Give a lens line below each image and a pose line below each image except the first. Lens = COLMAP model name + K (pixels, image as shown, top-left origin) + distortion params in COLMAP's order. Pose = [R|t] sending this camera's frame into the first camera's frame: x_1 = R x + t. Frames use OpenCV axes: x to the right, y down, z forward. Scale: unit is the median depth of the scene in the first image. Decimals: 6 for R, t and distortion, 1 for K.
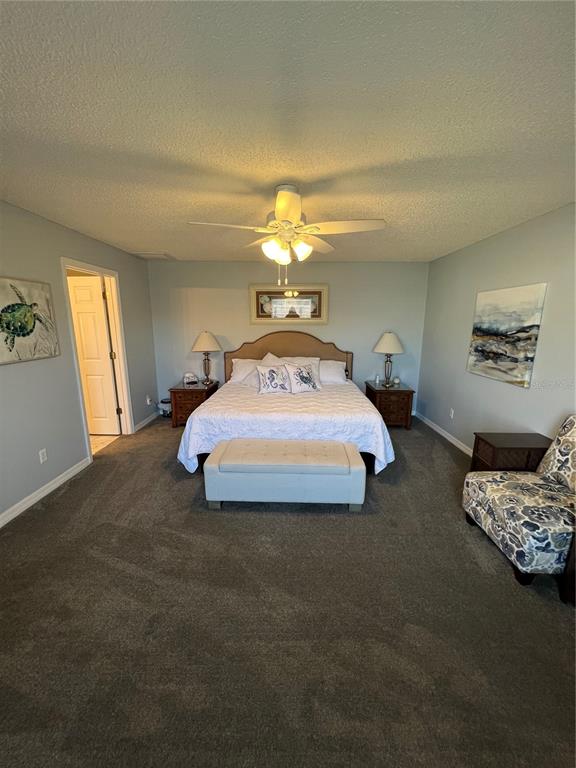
lens RADIAL K [[305.4, 0, 288.7], [0, 305.4, 384.0], [0, 0, 1]] dist [-0.002010, 0.000304]
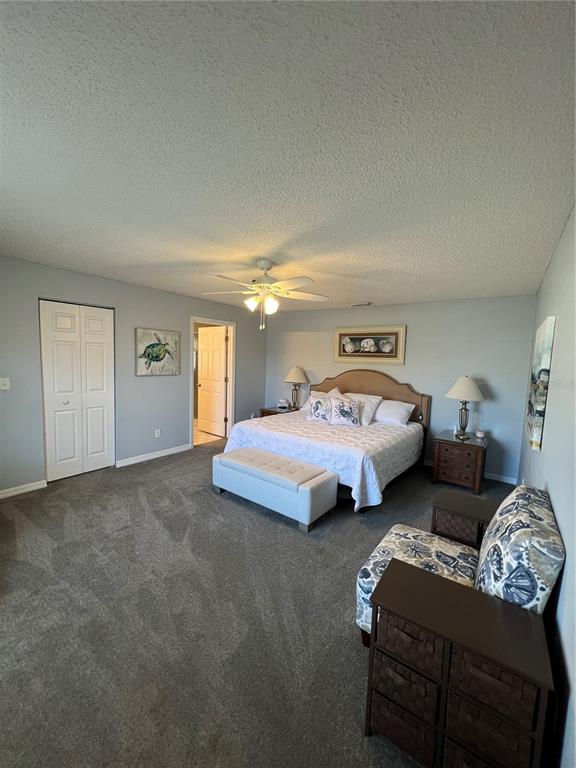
lens RADIAL K [[305.4, 0, 286.9], [0, 305.4, 384.0], [0, 0, 1]] dist [-0.002010, 0.000304]
pose [[0.812138, 0.074768, -0.578656, 0.701440], [-0.150583, 0.985016, -0.084069, 0.005735], [0.563700, 0.155411, 0.811228, 0.012069]]
